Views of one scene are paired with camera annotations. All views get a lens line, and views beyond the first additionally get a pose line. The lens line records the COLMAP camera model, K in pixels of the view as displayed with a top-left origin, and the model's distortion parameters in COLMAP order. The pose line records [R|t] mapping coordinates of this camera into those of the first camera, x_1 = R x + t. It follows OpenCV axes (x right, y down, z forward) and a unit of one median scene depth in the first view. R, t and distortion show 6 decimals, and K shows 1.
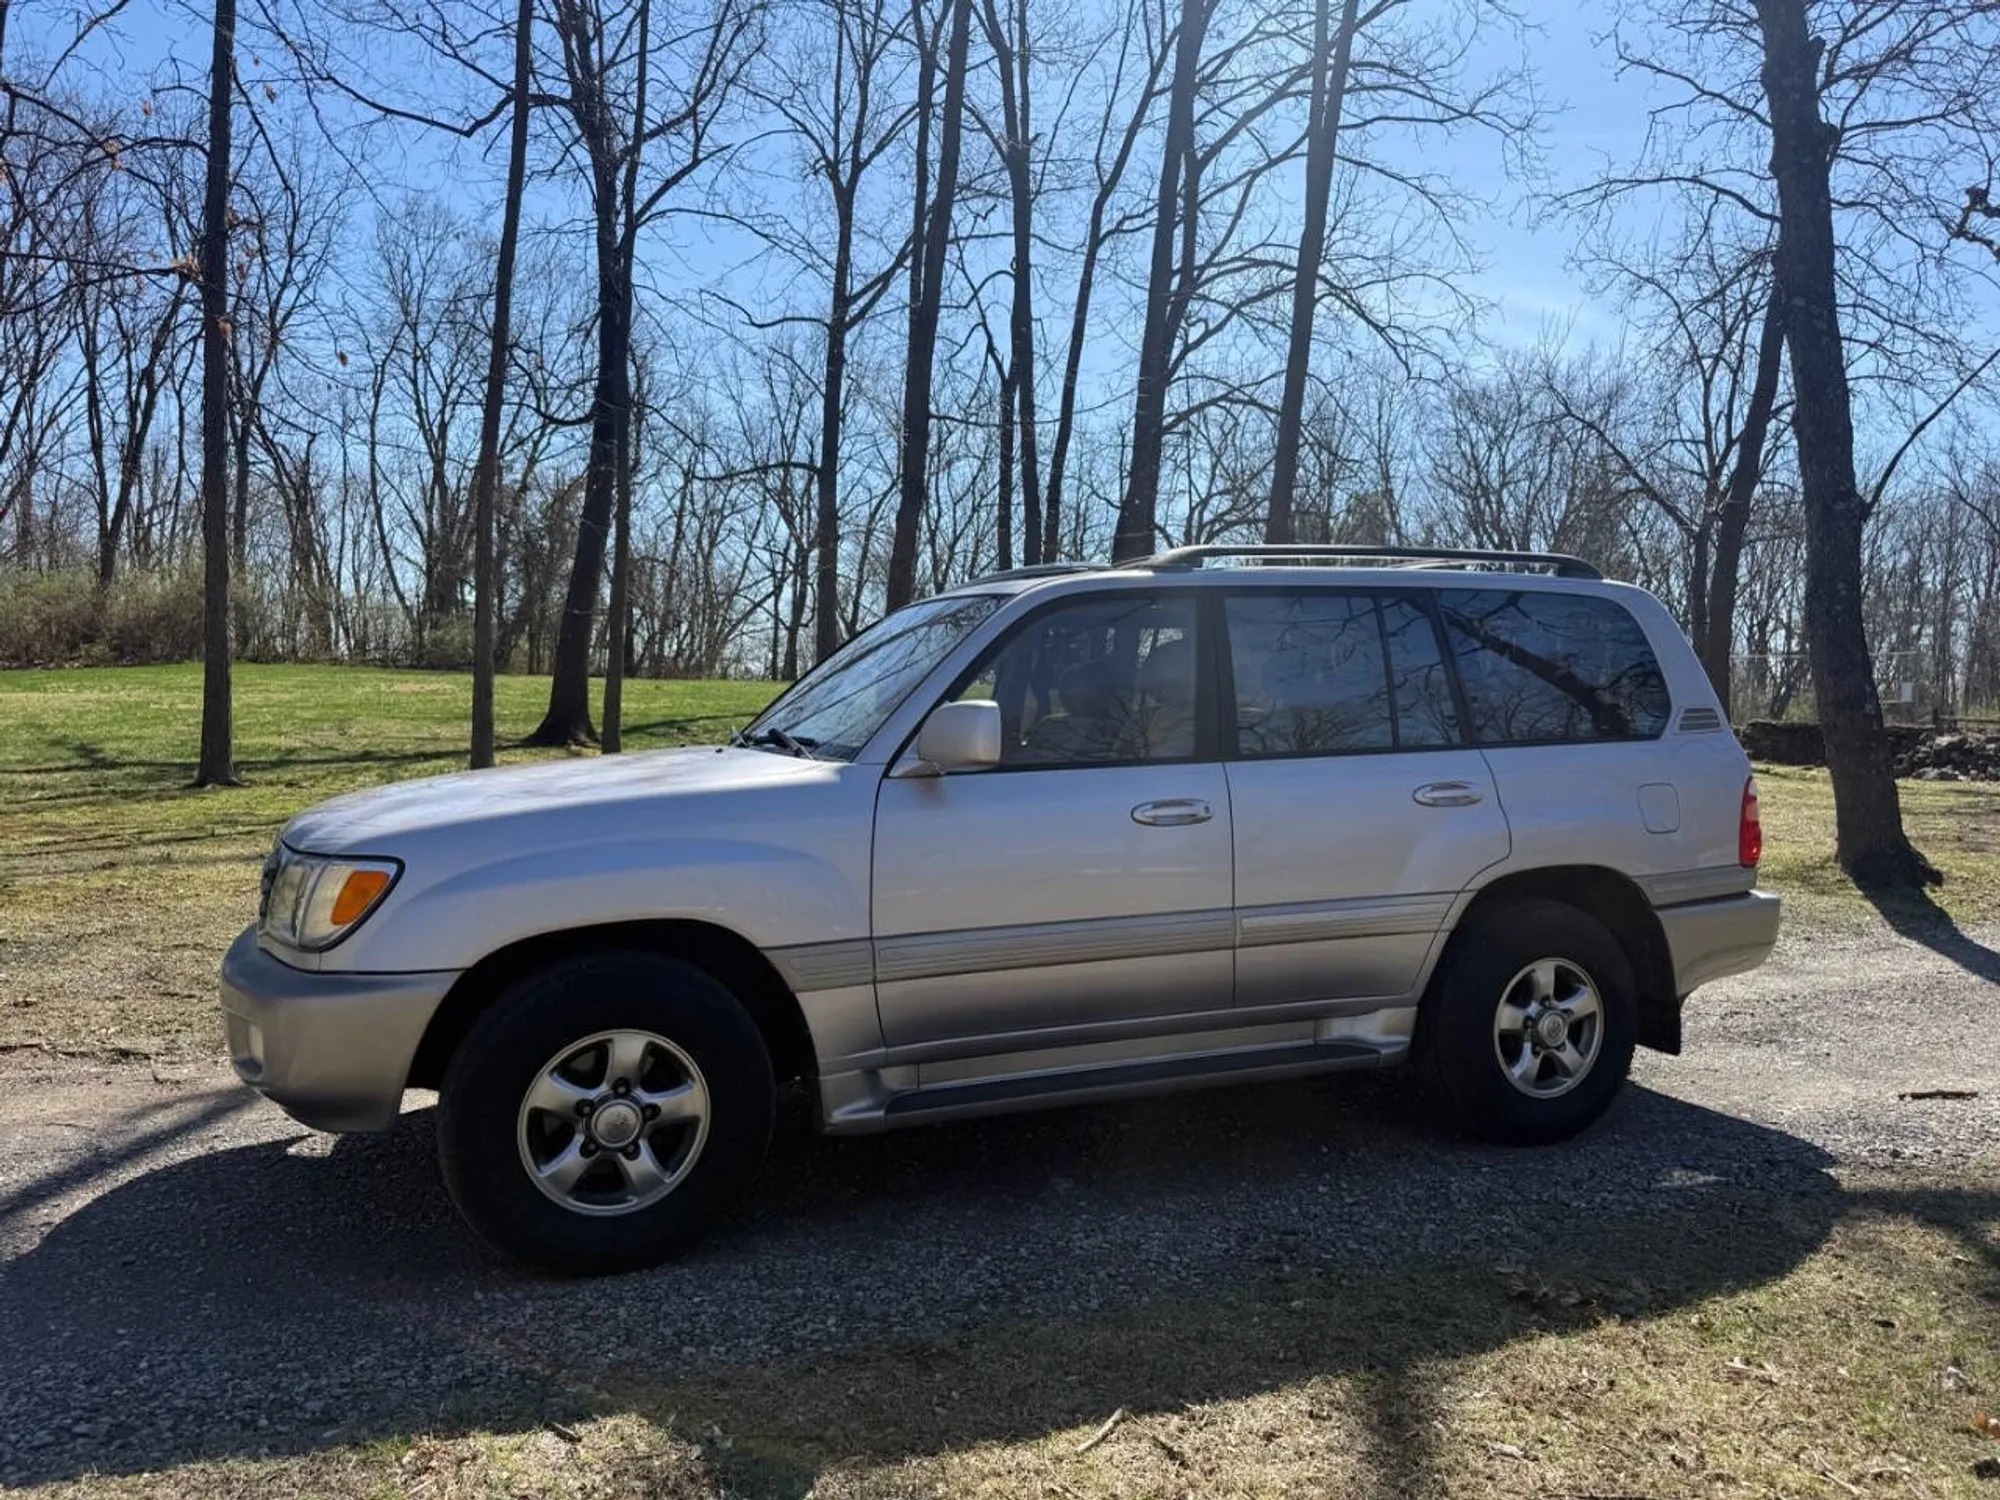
lens RADIAL K [[1407.5, 0, 1007.6], [0, 1407.5, 767.7], [0, 0, 1]] dist [0.036937, -0.050426]
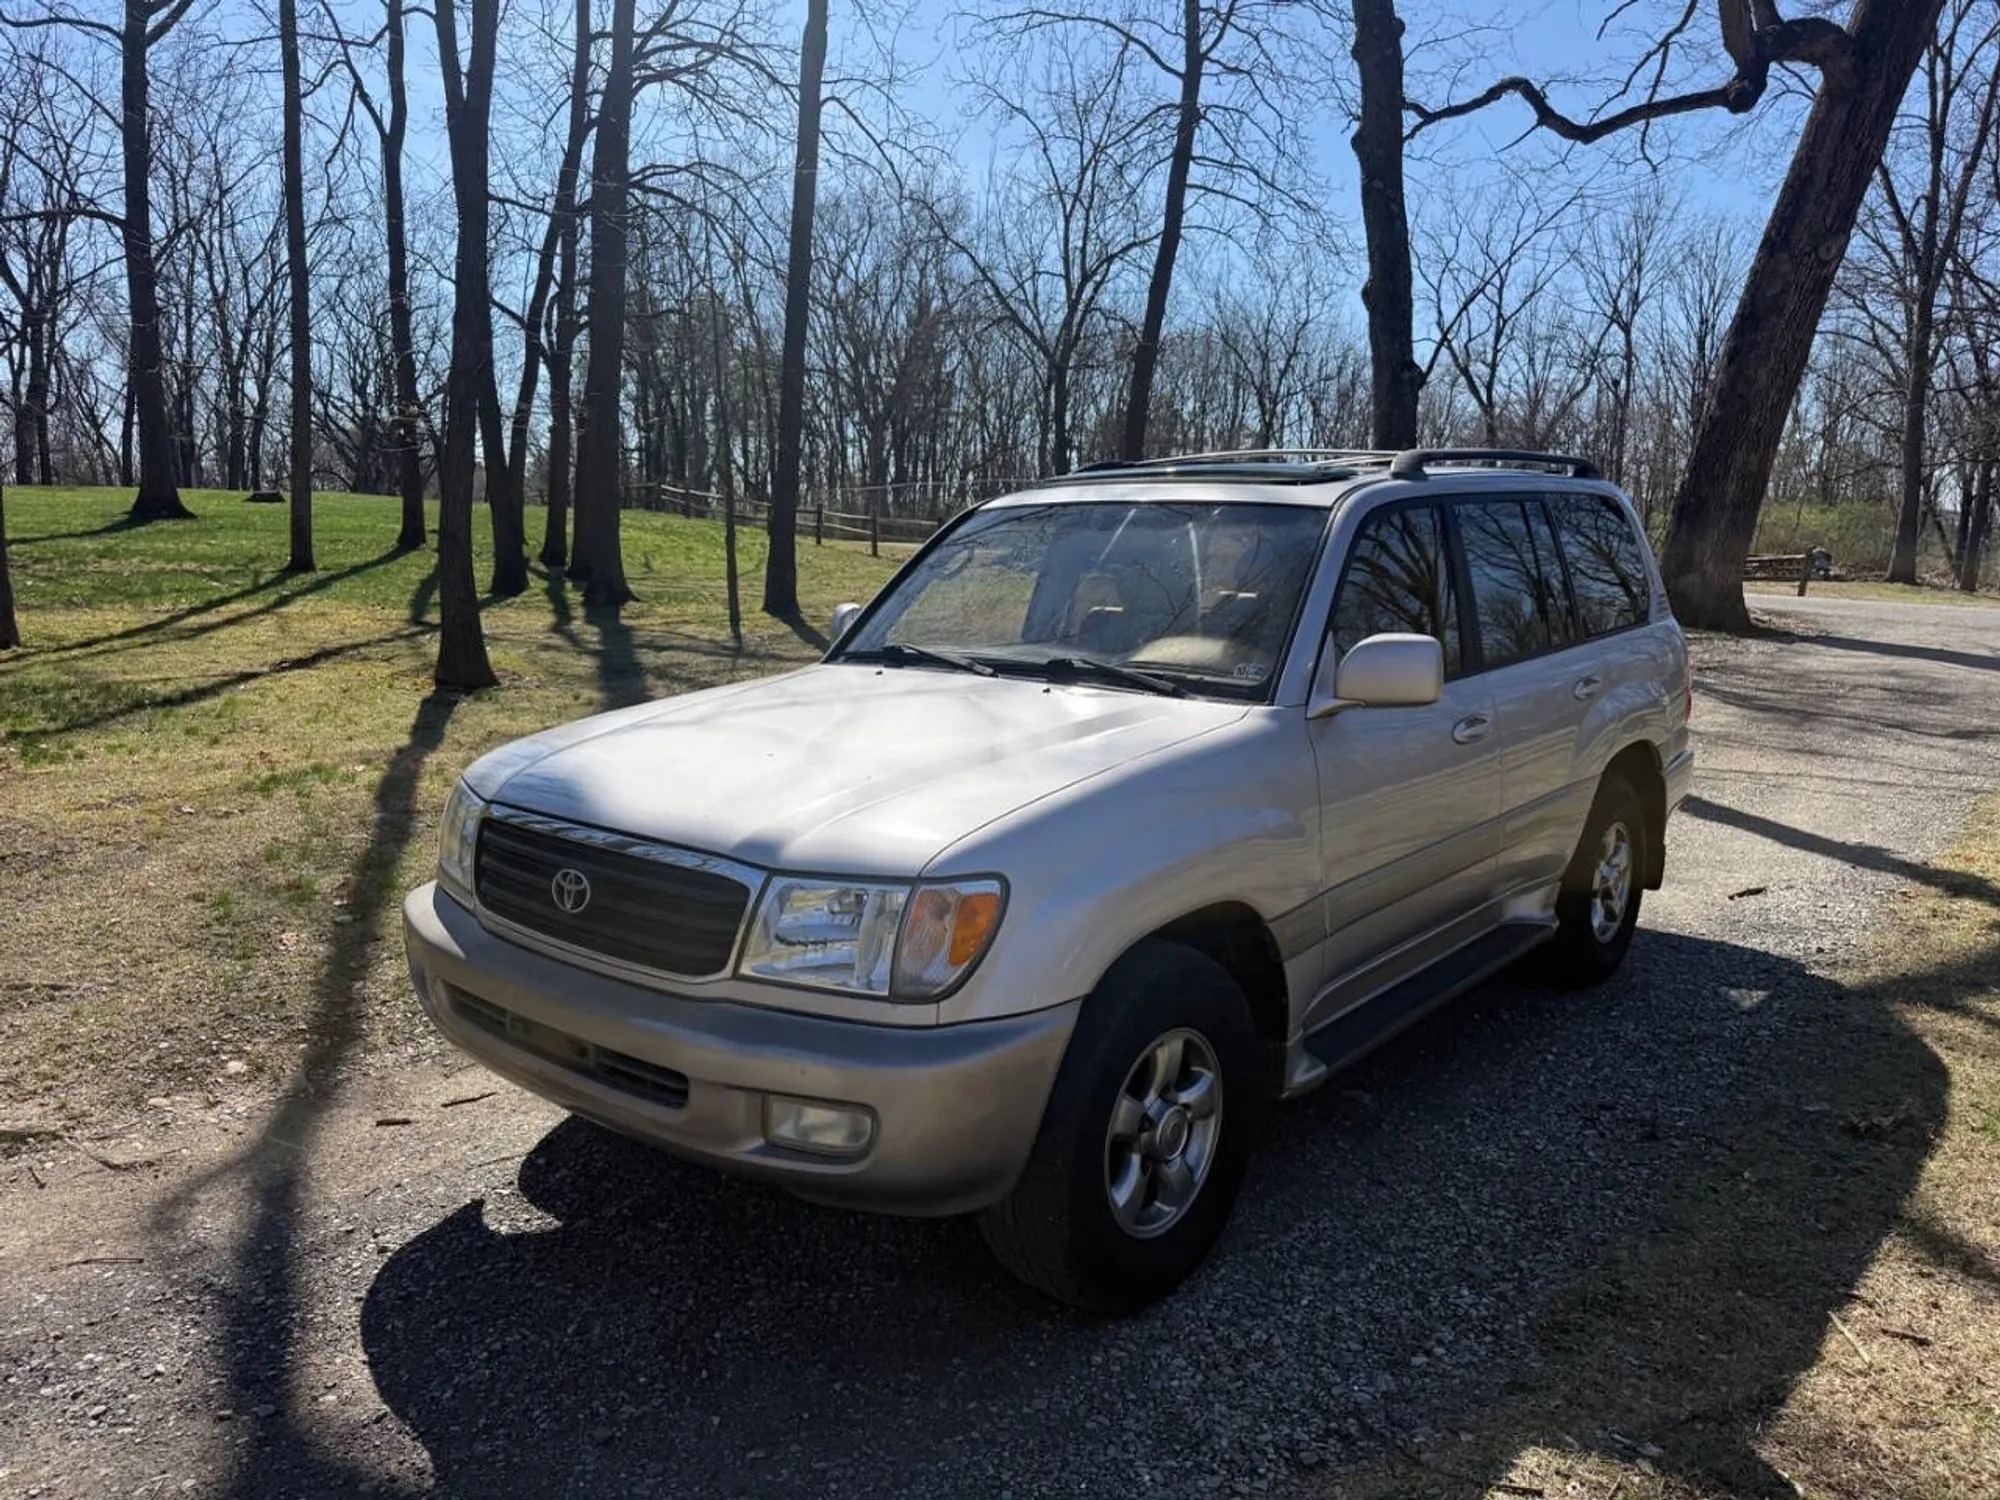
lens RADIAL K [[1407.5, 0, 1019.1], [0, 1407.5, 757.7], [0, 0, 1]] dist [0.036937, -0.050426]
pose [[0.890679, -0.073849, 0.448594, -0.583360], [0.015648, 0.991114, 0.132091, -0.080462], [-0.454363, -0.110631, 0.883920, 0.222570]]
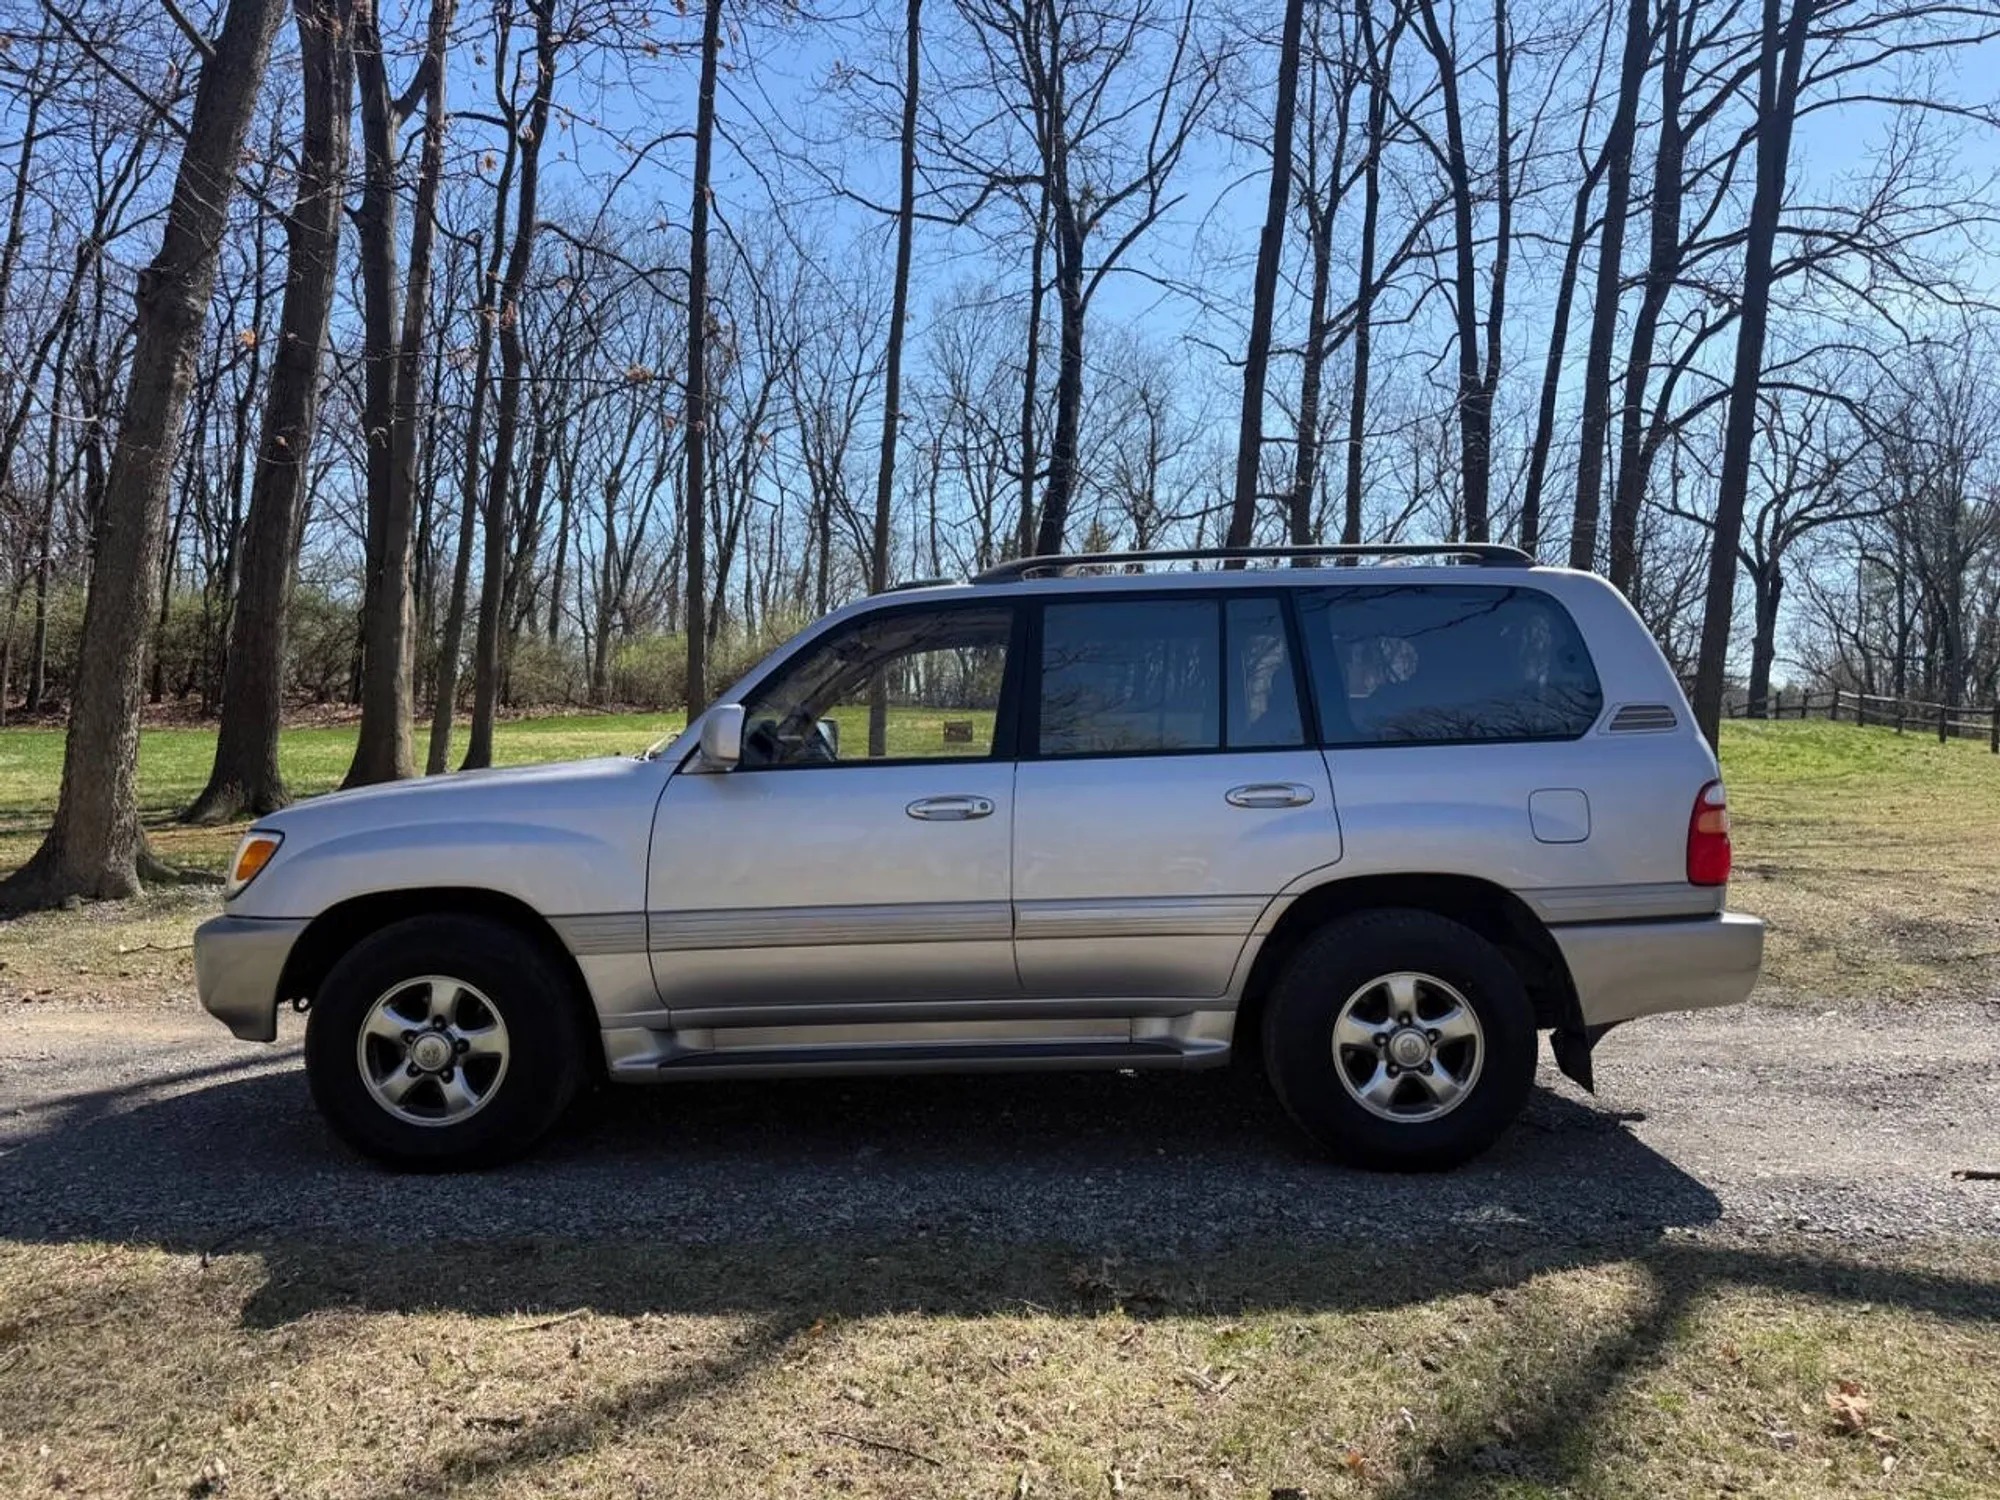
lens RADIAL K [[1407.5, 0, 1010.8], [0, 1407.5, 755.2], [0, 0, 1]] dist [0.036937, -0.050426]
pose [[0.925606, -0.006202, -0.378437, 0.519377], [-0.005729, 0.999522, -0.030393, 0.021545], [0.378444, 0.030300, 0.925128, 0.030533]]
